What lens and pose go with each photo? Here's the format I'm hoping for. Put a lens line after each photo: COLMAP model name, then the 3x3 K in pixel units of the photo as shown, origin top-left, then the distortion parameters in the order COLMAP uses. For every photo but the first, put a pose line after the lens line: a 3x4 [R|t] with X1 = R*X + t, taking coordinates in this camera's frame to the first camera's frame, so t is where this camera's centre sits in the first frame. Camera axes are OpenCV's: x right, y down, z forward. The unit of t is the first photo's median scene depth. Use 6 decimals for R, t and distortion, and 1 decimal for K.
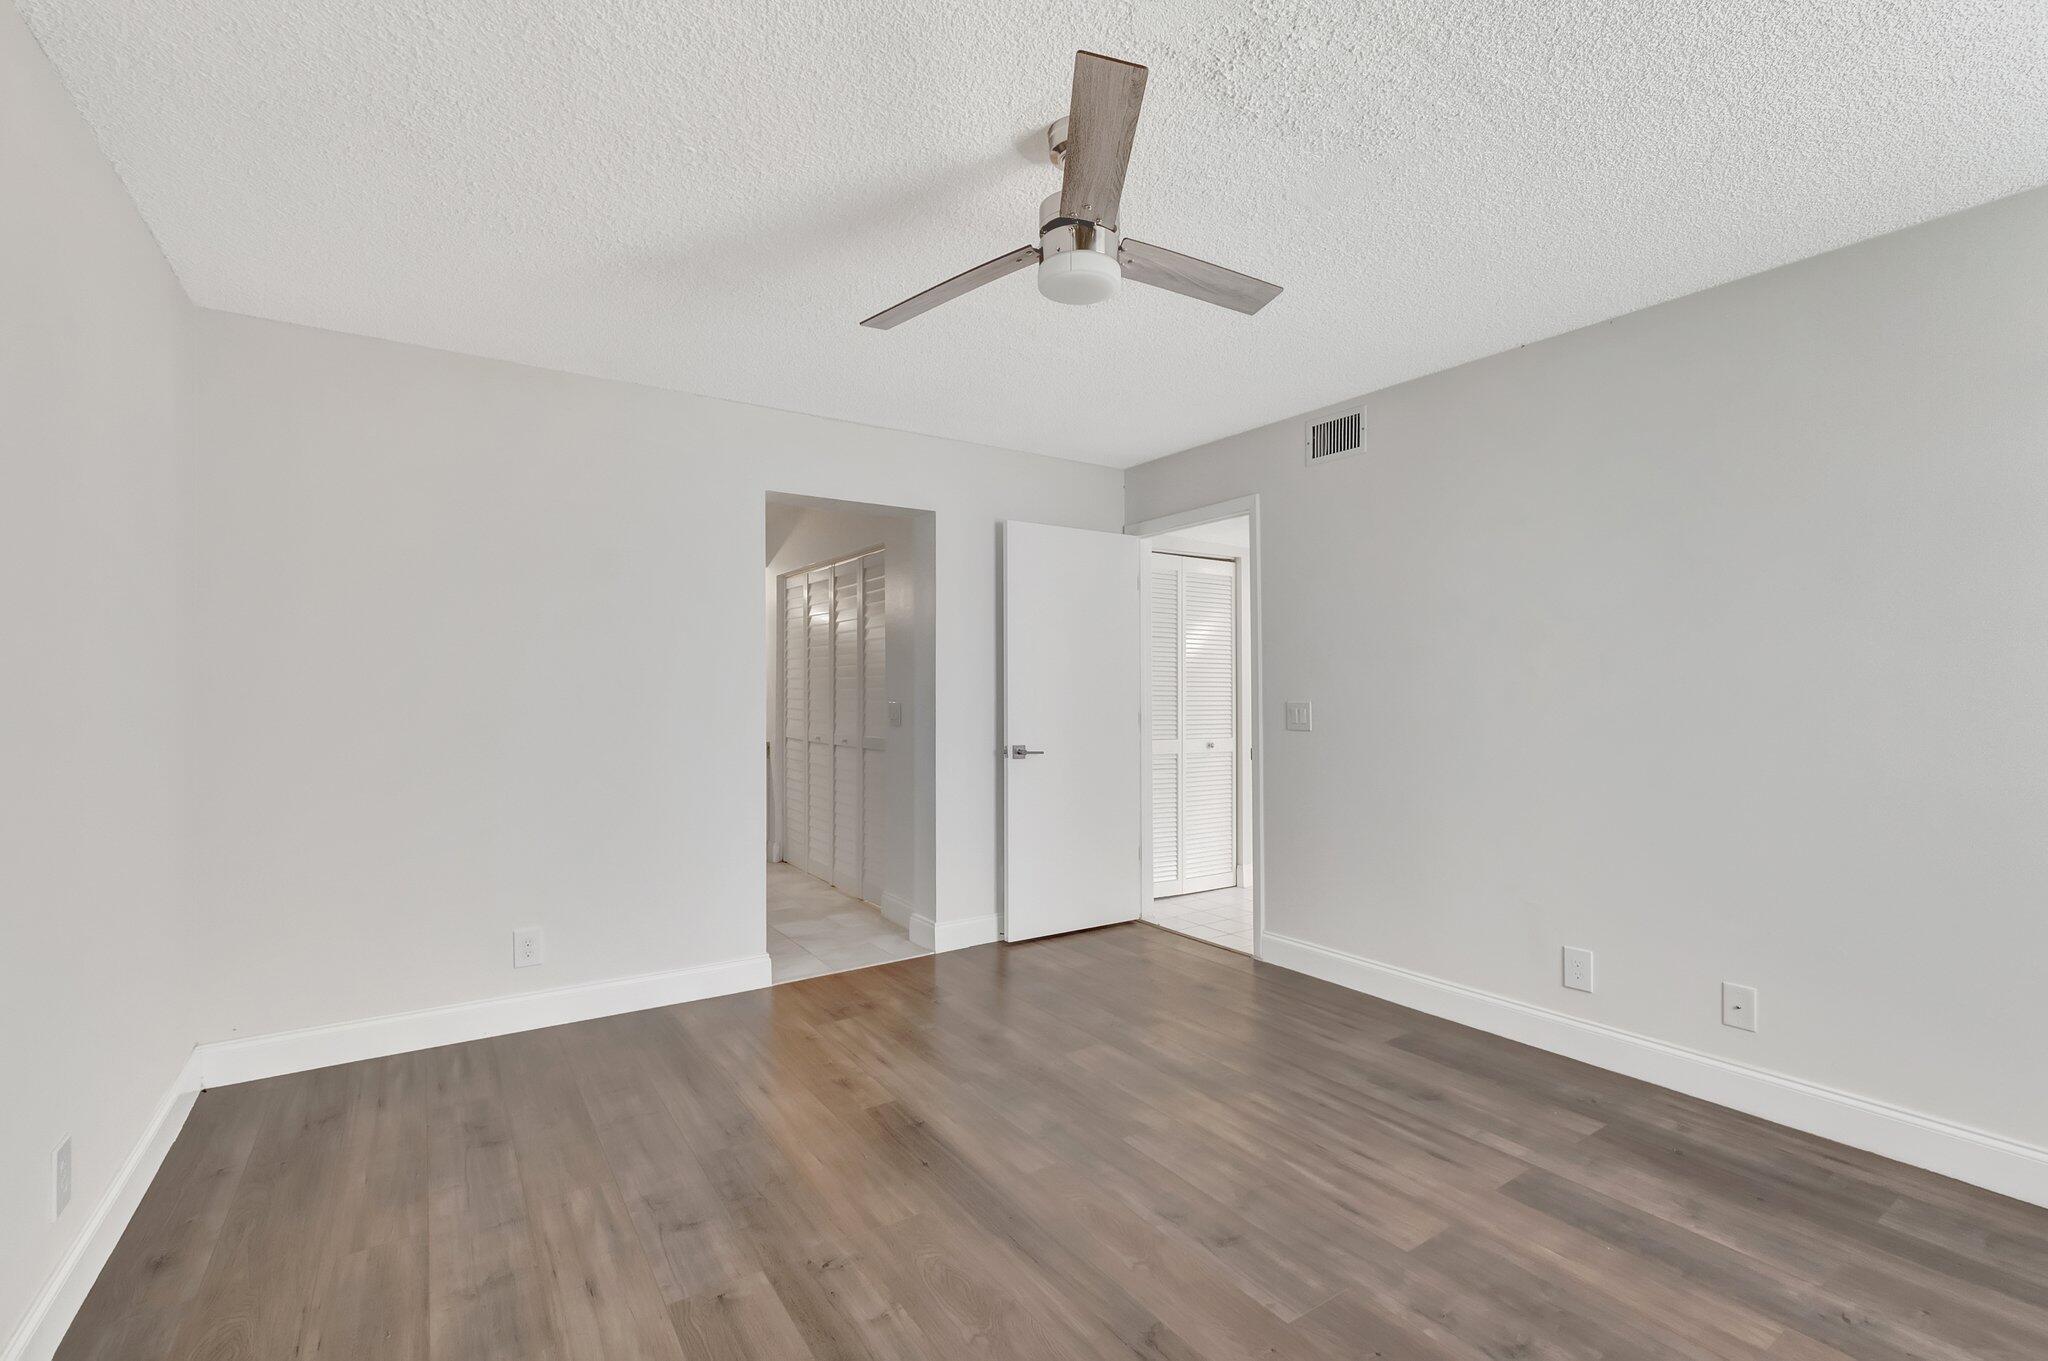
lens RADIAL K [[909.1, 0, 1034.3], [0, 909.1, 685.1], [0, 0, 1]] dist [0.002005, -0.003774]
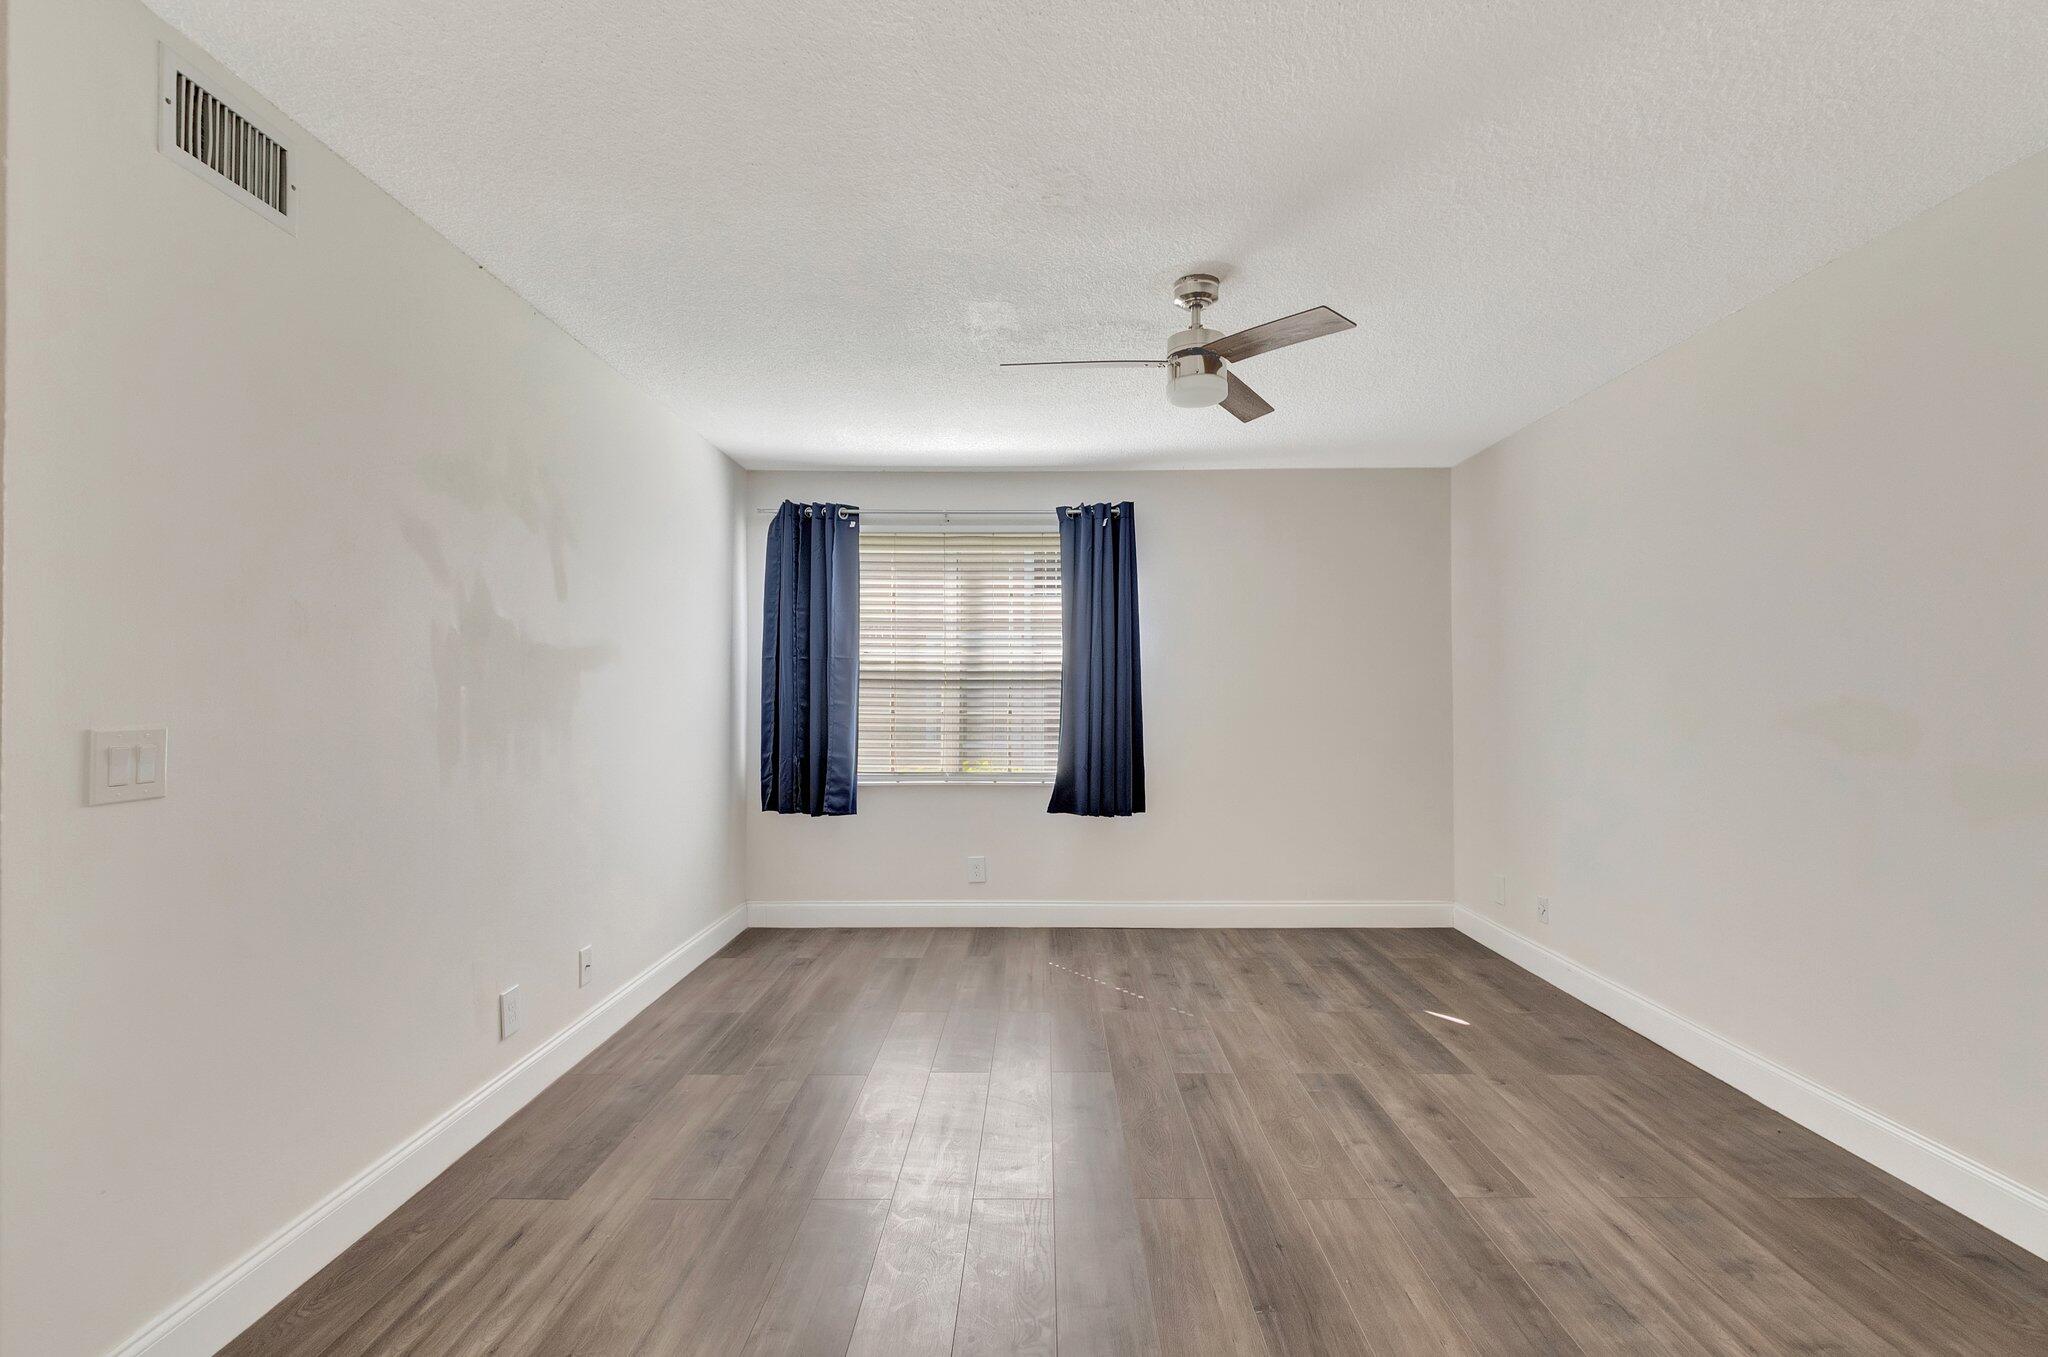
lens RADIAL K [[909.1, 0, 1042.4], [0, 909.1, 681.1], [0, 0, 1]] dist [0.002005, -0.003774]
pose [[-0.828499, 0.013953, 0.559817, -0.448127], [0.001709, 0.999748, -0.022389, 0.014046], [-0.559988, -0.017593, -0.828314, 1.955731]]
